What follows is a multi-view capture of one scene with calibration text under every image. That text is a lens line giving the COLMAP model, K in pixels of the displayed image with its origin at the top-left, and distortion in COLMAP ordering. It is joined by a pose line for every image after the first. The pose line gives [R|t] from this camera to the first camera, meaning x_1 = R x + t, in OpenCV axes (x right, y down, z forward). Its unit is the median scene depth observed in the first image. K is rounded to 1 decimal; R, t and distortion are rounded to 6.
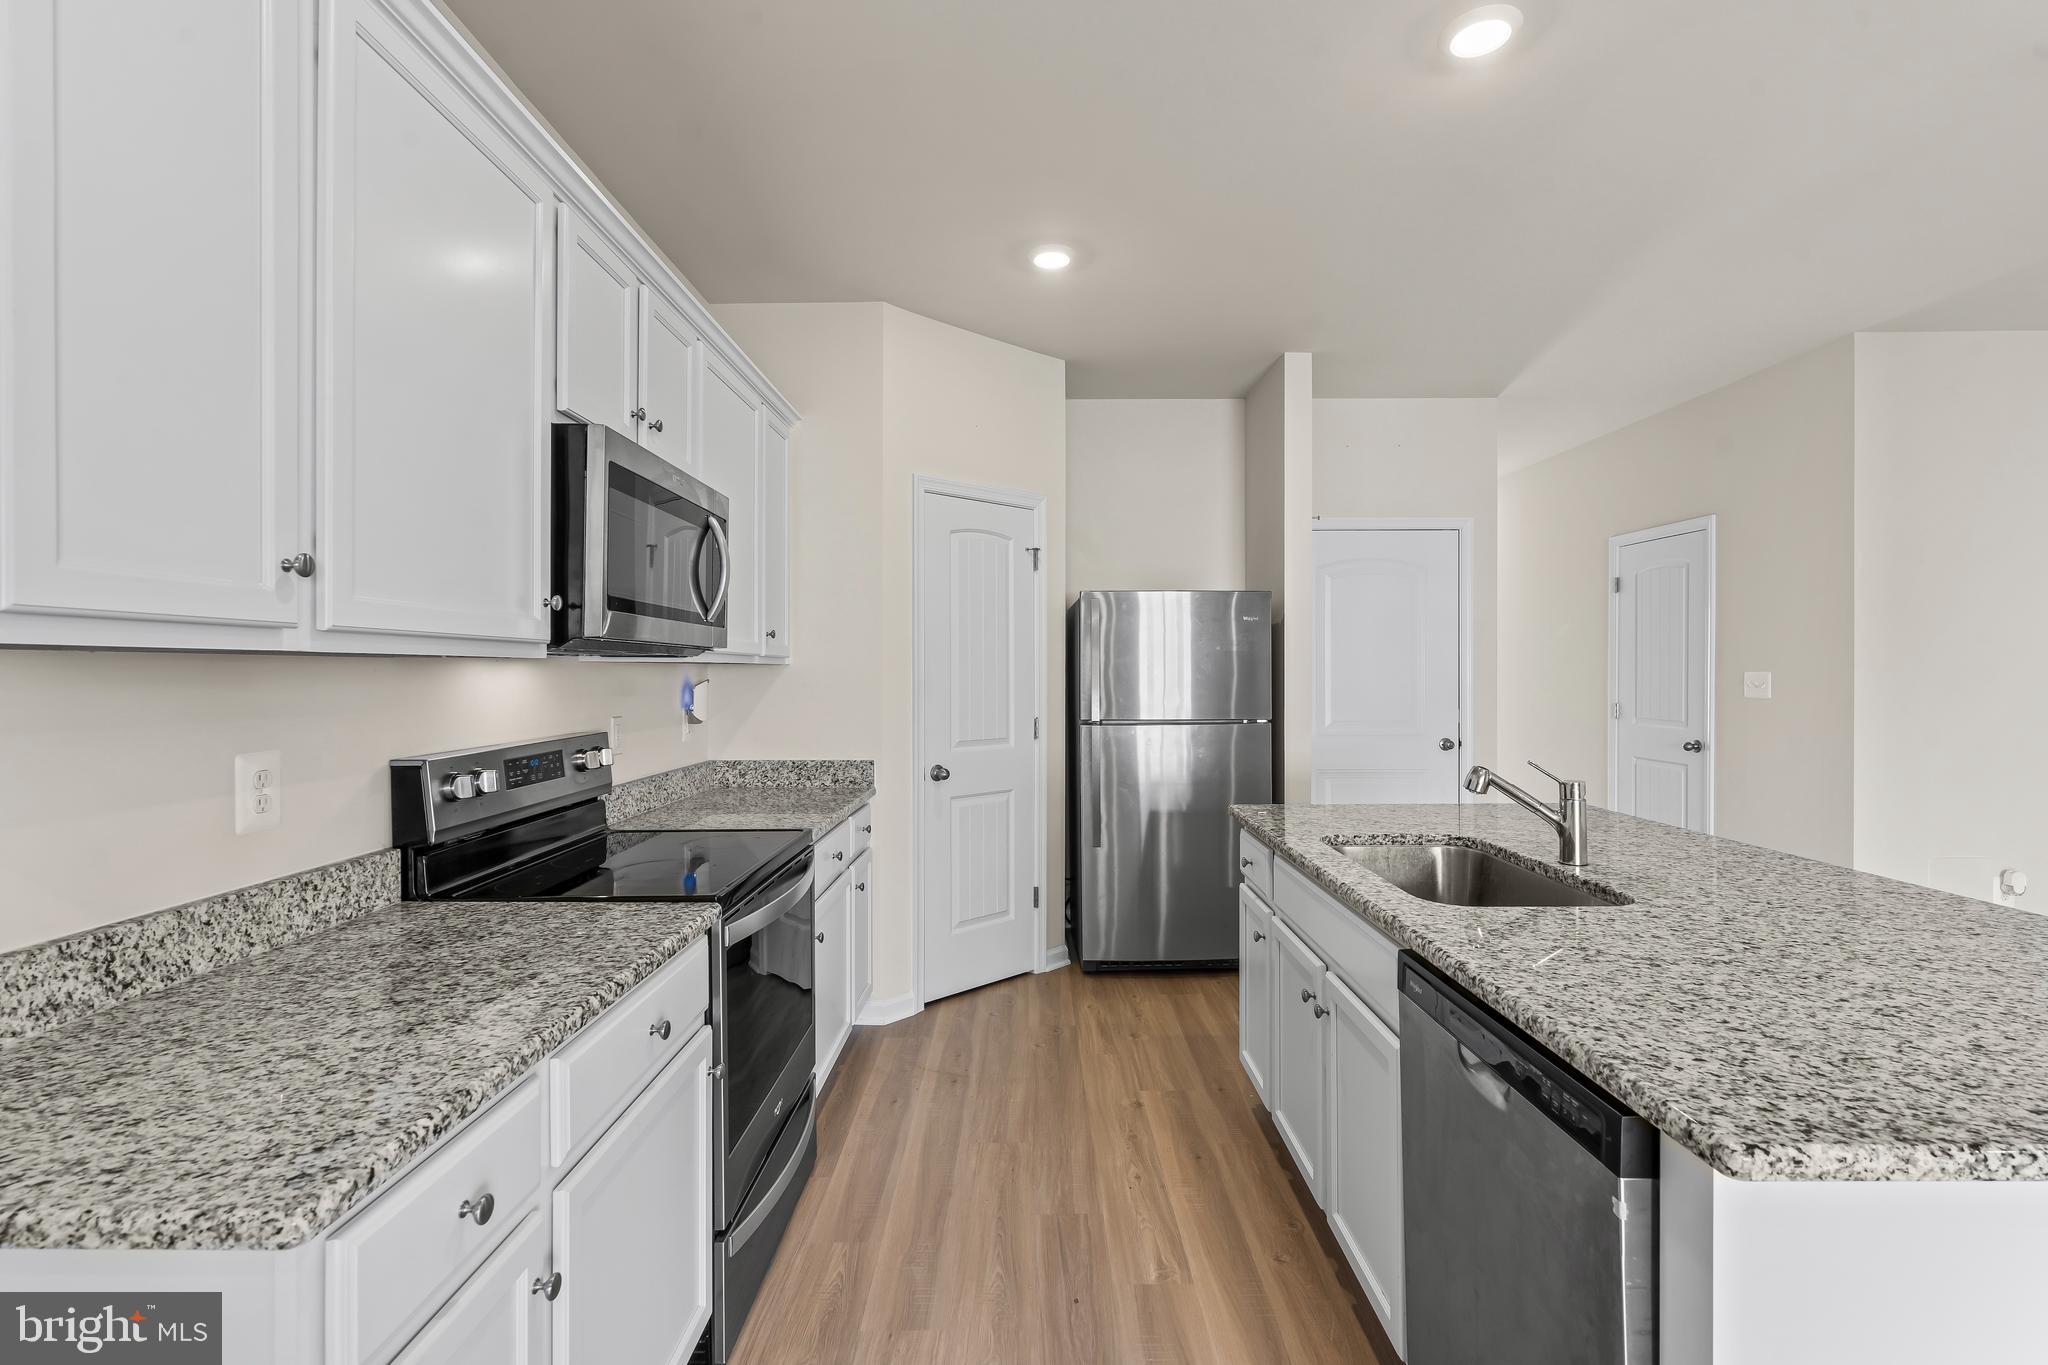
lens RADIAL K [[932.7, 0, 1028.7], [0, 932.7, 674.3], [0, 0, 1]] dist [-0.007653, 0.001257]
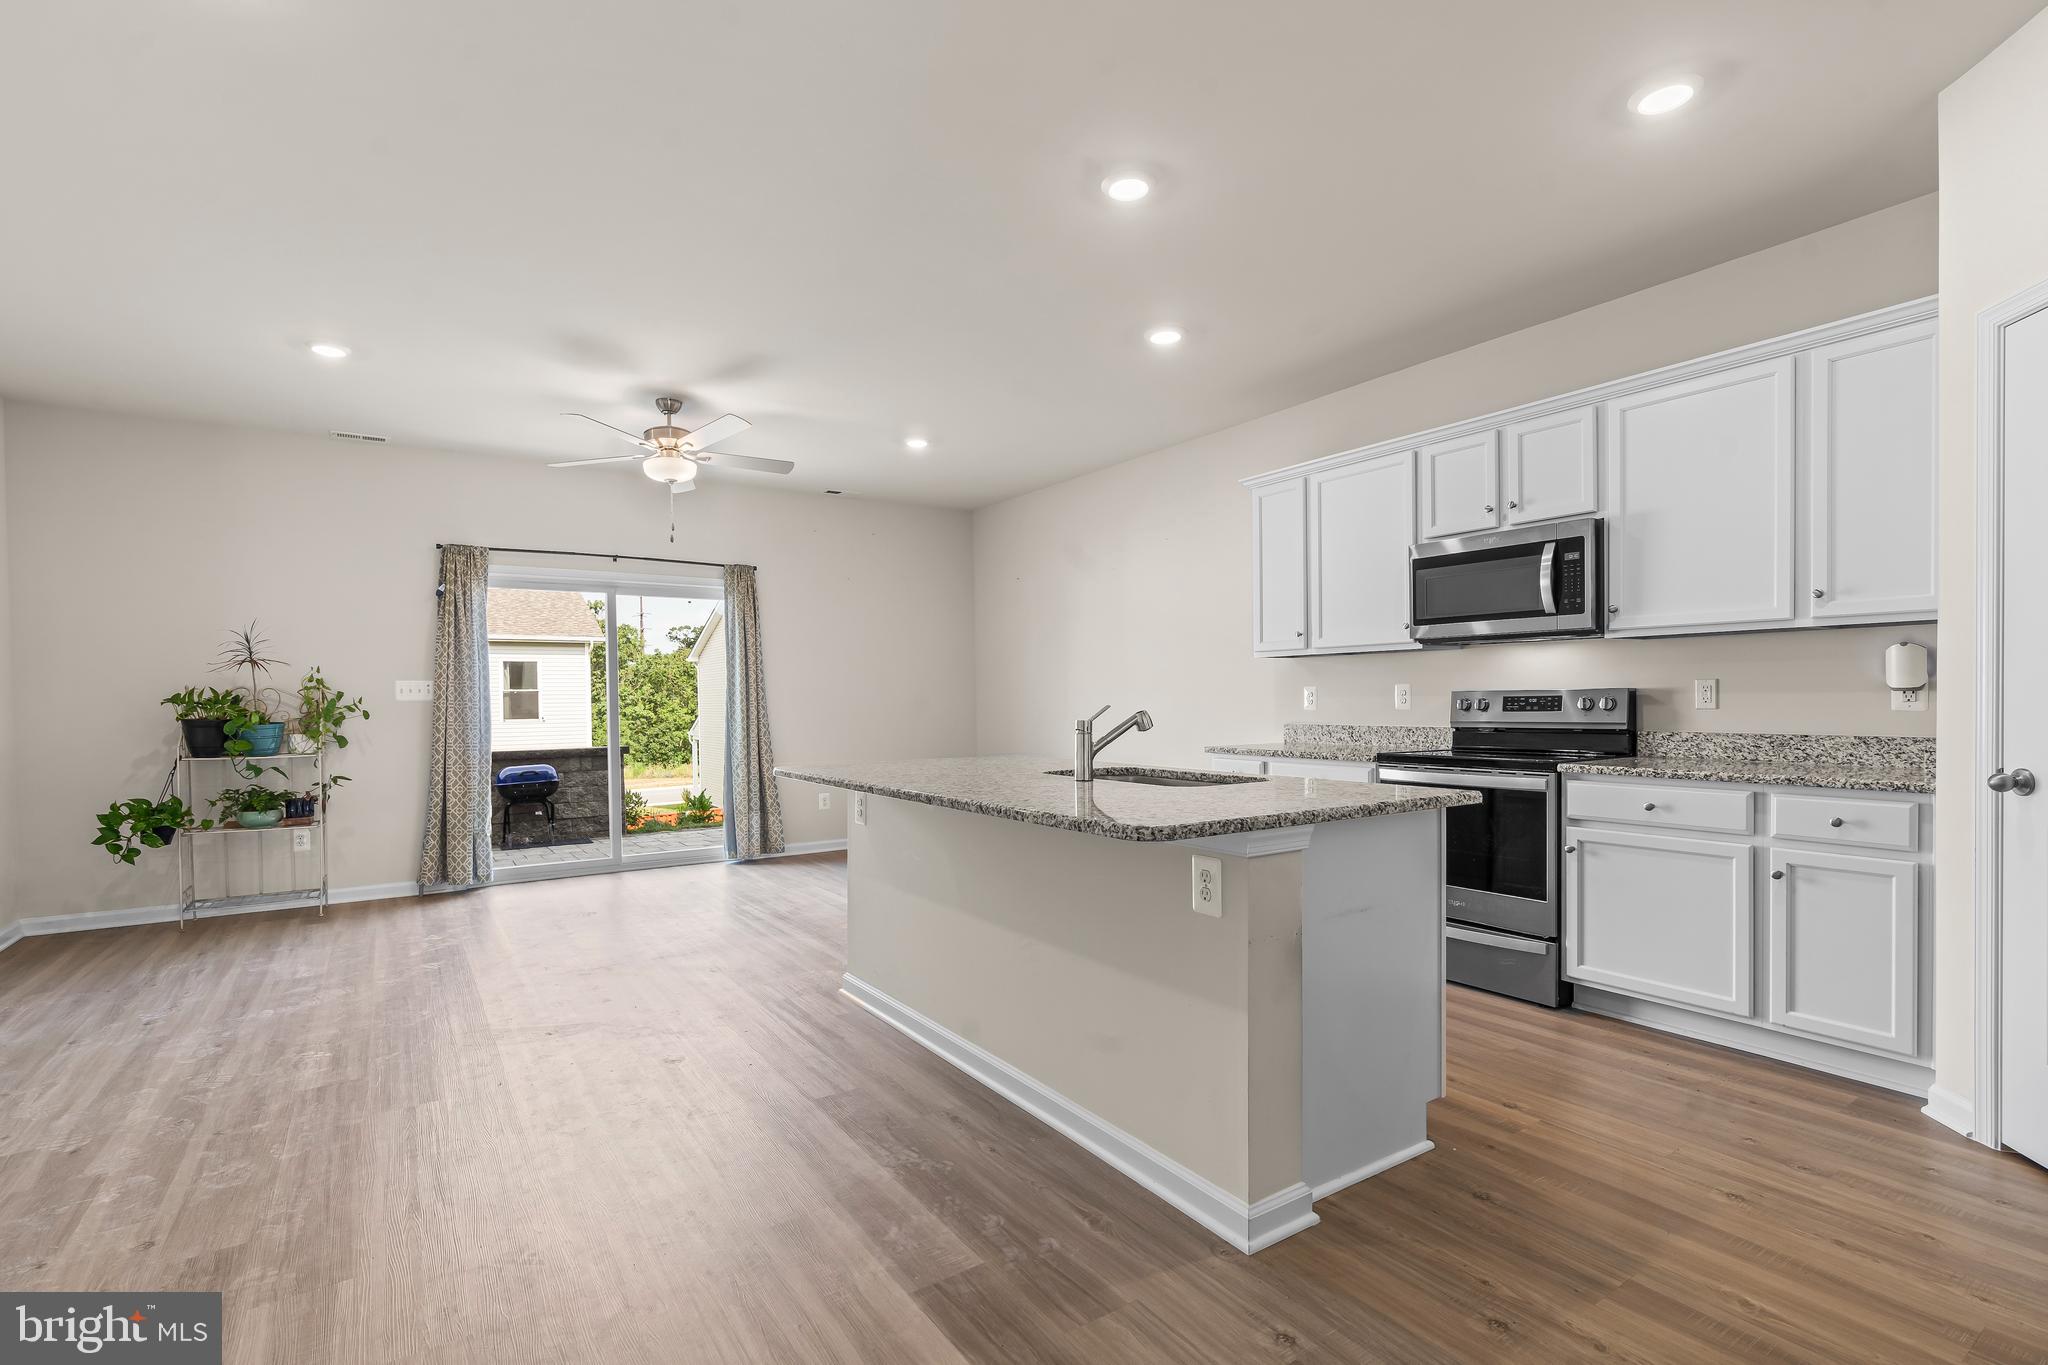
lens RADIAL K [[932.7, 0, 1005.0], [0, 932.7, 719.5], [0, 0, 1]] dist [-0.007653, 0.001257]
pose [[-0.835981, 0.022542, -0.548295, 1.586091], [0.010409, 0.999628, 0.025227, 0.087591], [0.548659, 0.015382, -0.835905, 2.301870]]
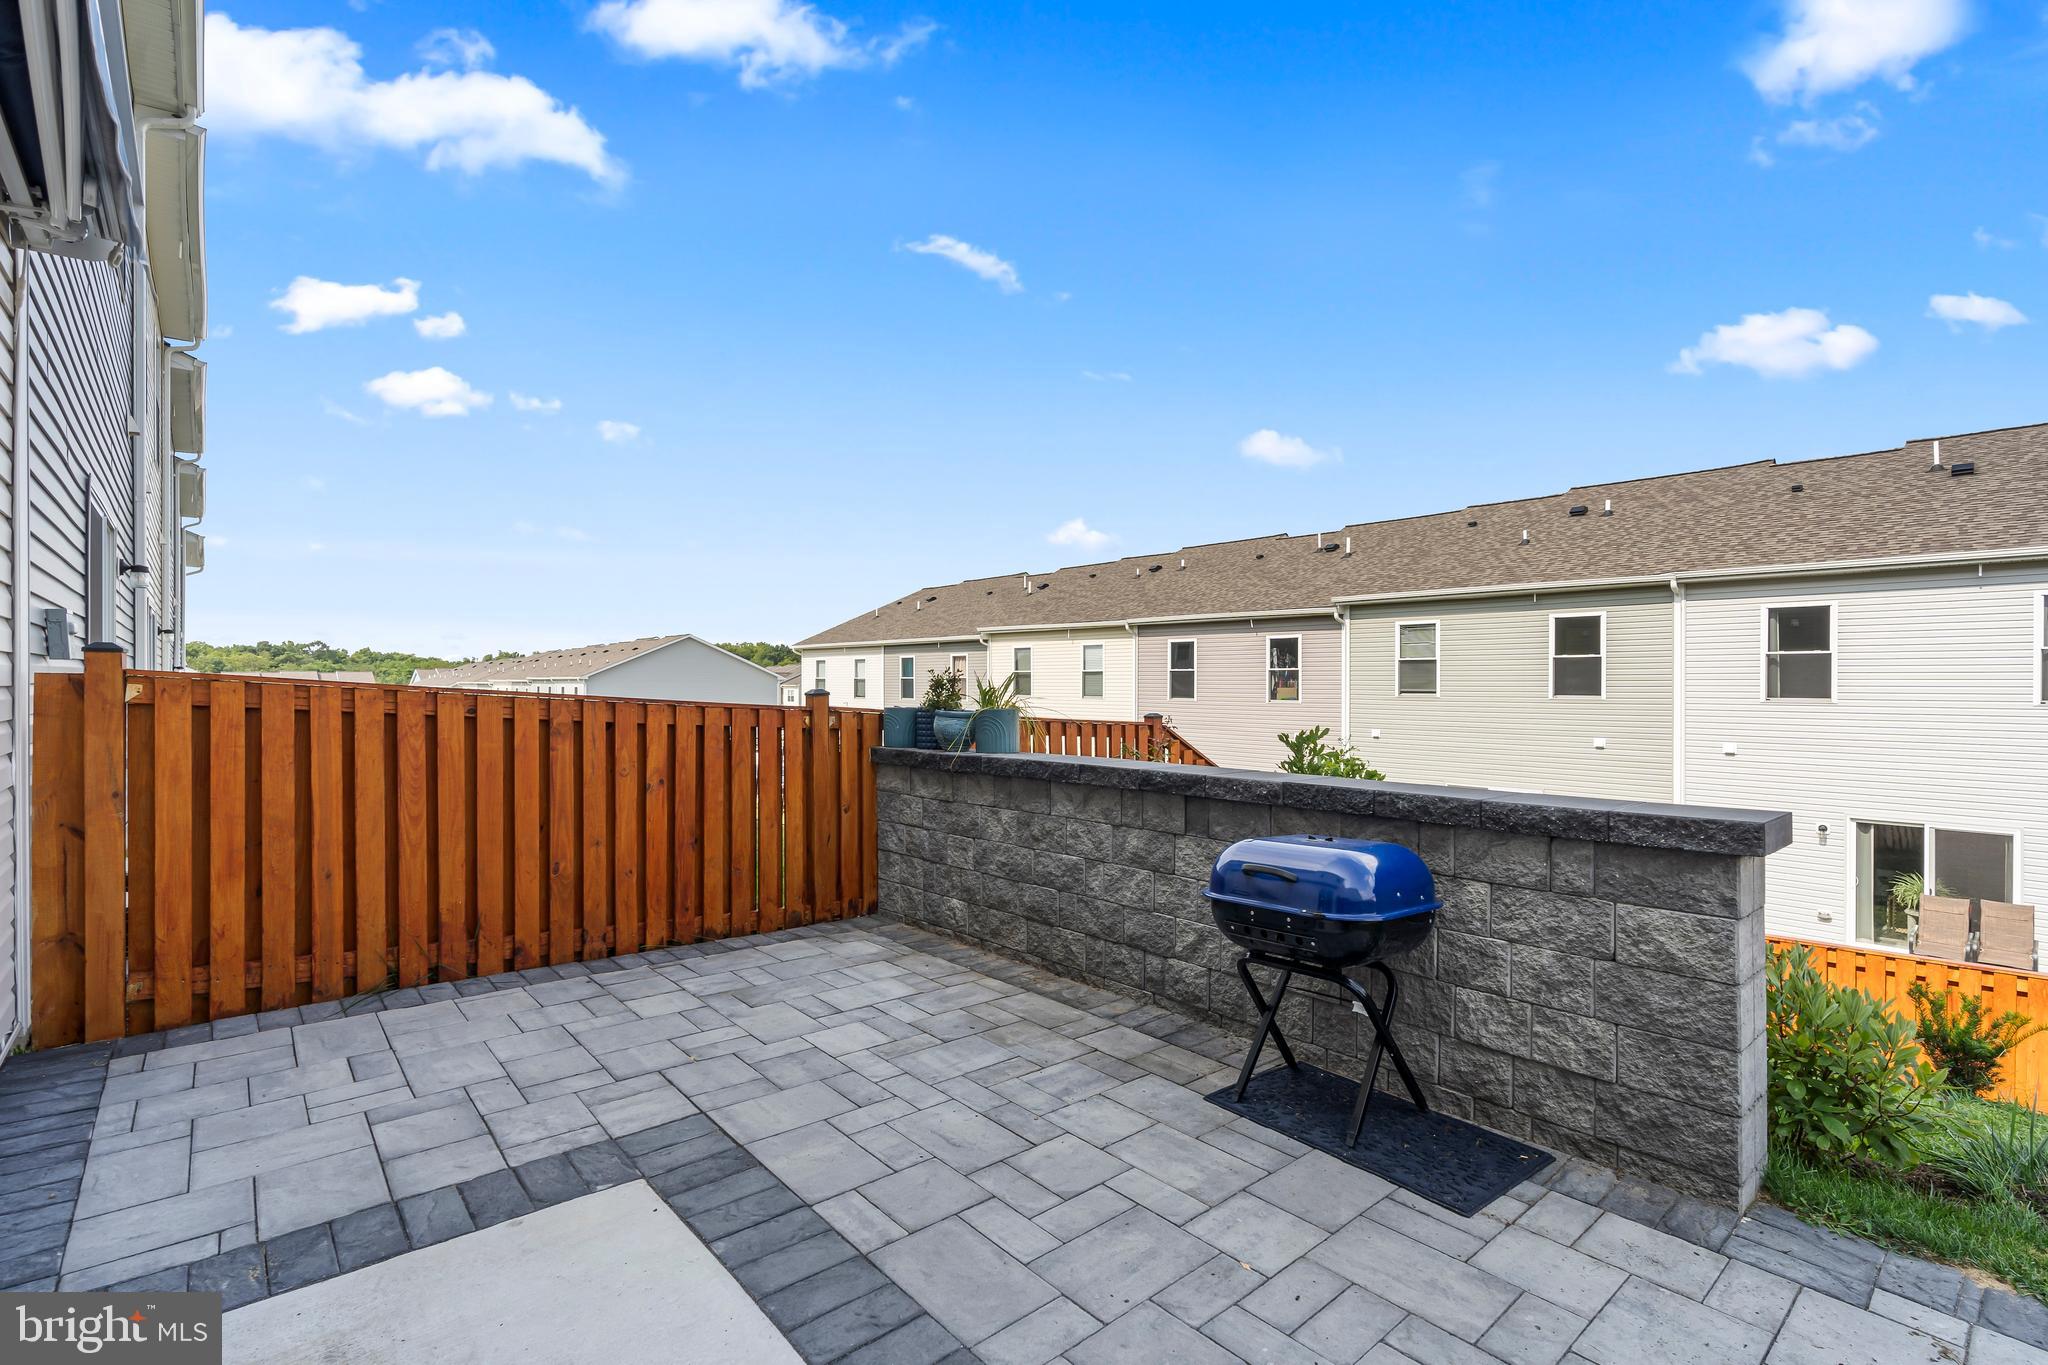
lens RADIAL K [[932.7, 0, 1045.5], [0, 932.7, 680.4], [0, 0, 1]] dist [-0.007653, 0.001257]
pose [[-0.674321, -0.002868, 0.738433, 0.256041], [-0.000548, 0.999994, 0.003384, 0.161819], [-0.738438, 0.001877, -0.674319, -1.698593]]
